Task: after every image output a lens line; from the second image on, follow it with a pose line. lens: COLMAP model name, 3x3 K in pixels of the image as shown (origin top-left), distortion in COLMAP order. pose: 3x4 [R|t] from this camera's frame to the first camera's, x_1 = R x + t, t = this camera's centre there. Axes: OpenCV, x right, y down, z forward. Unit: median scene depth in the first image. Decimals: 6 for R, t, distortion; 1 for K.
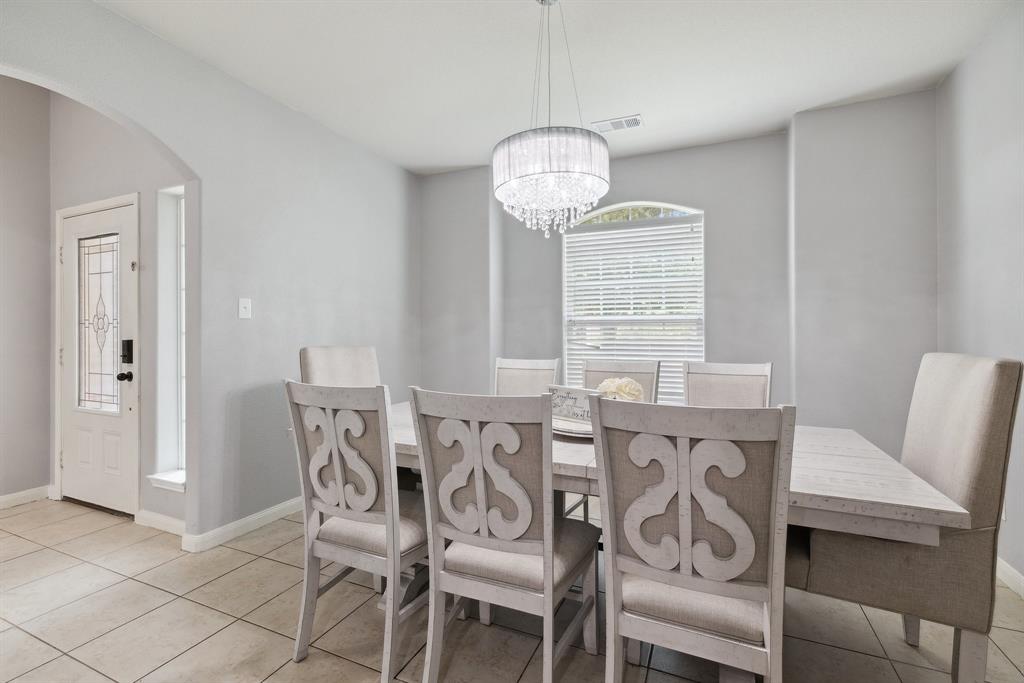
lens RADIAL K [[446.2, 0, 511.8], [0, 446.2, 333.7], [0, 0, 1]] dist [-0.000291, 0.000148]
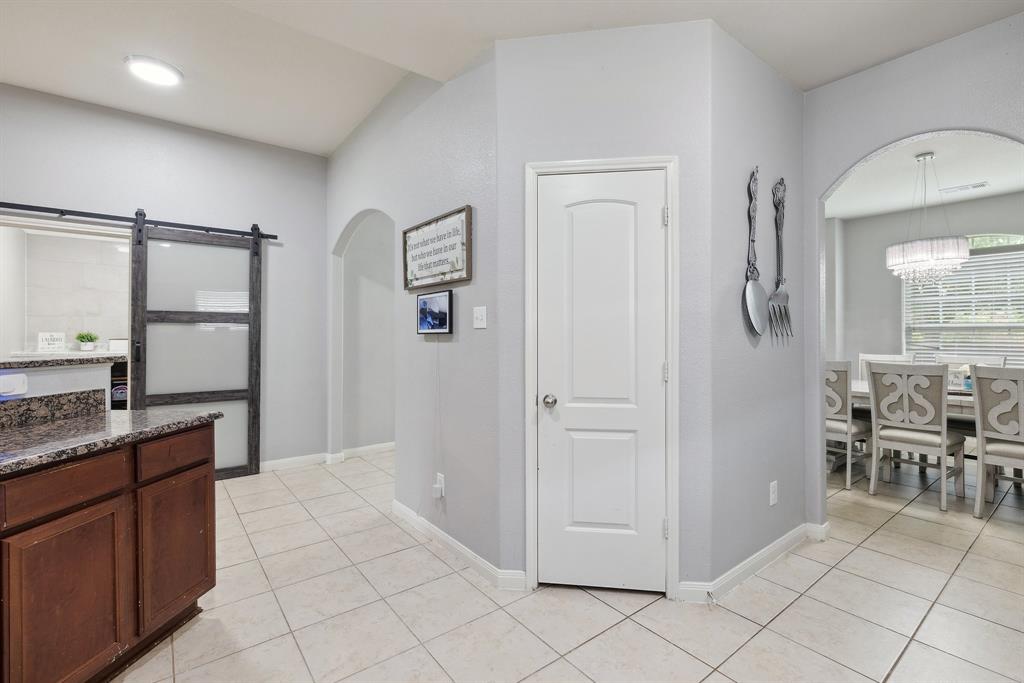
lens RADIAL K [[456.8, 0, 502.1], [0, 456.8, 340.2], [0, 0, 1]] dist [-0.002694, -0.000577]
pose [[0.873236, 0.000820, -0.487297, -0.714572], [0.004814, 0.999935, 0.010309, -0.031954], [0.487273, -0.011348, 0.873176, -2.059594]]
